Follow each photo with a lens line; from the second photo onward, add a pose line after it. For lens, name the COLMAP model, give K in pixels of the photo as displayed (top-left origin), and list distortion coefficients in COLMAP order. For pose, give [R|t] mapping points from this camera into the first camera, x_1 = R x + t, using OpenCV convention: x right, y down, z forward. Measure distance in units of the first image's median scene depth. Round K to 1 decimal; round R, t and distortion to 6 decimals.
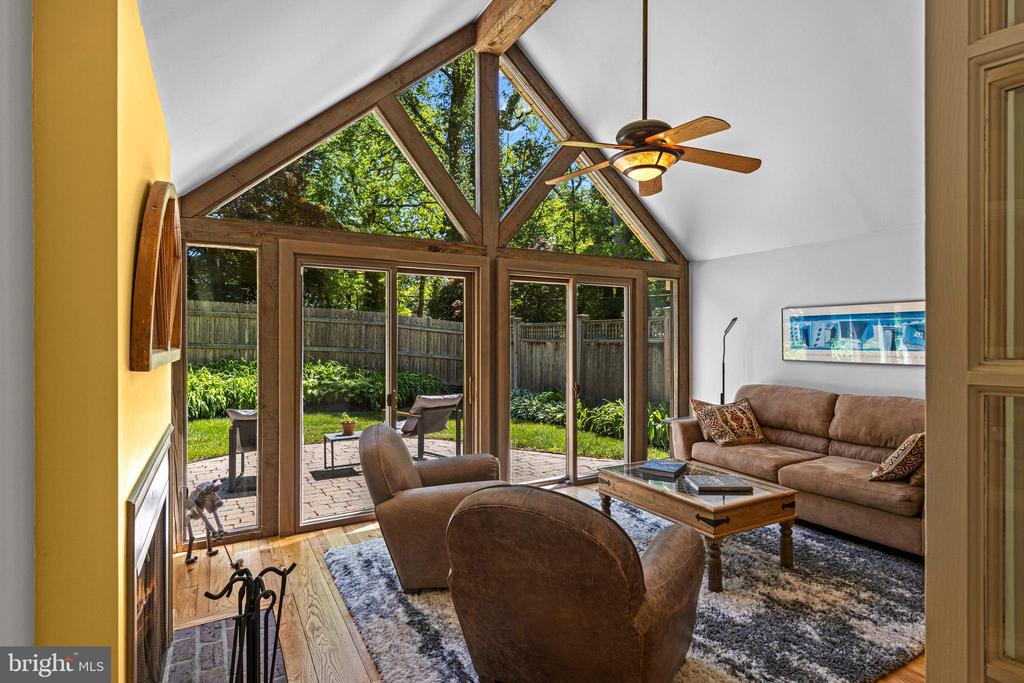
lens RADIAL K [[522.3, 0, 509.9], [0, 522.3, 339.1], [0, 0, 1]] dist [0.014042, -0.004963]
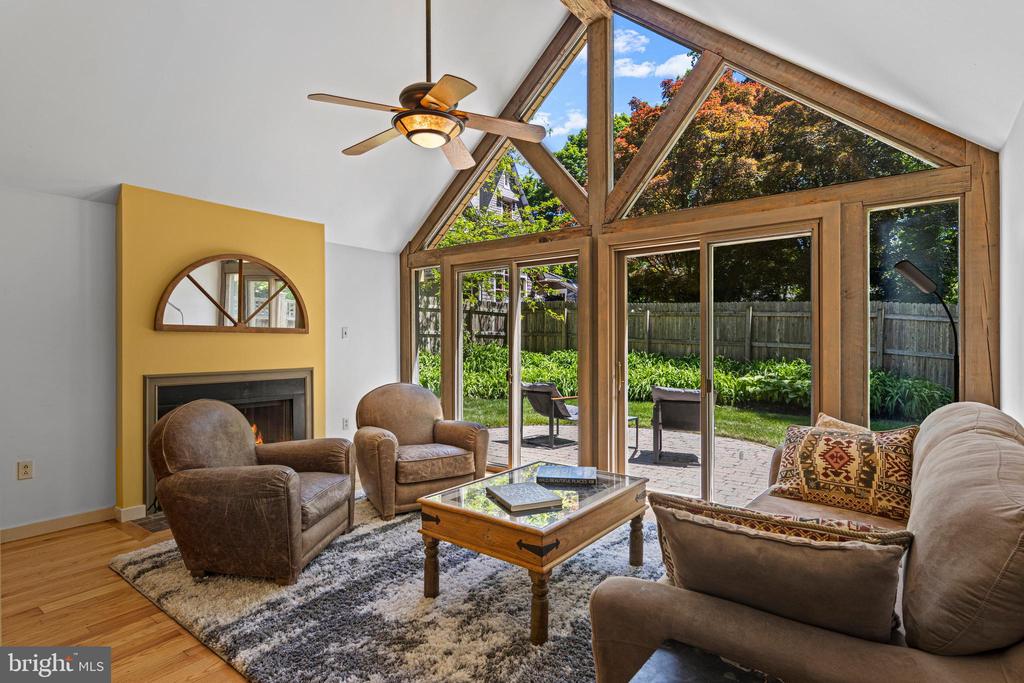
lens RADIAL K [[522.3, 0, 512.5], [0, 522.3, 343.5], [0, 0, 1]] dist [0.014042, -0.004963]
pose [[0.398649, -0.000824, -0.917103, 0.660404], [0.001547, 0.999999, -0.000227, 0.032644], [0.917102, -0.001328, 0.398650, 0.415030]]
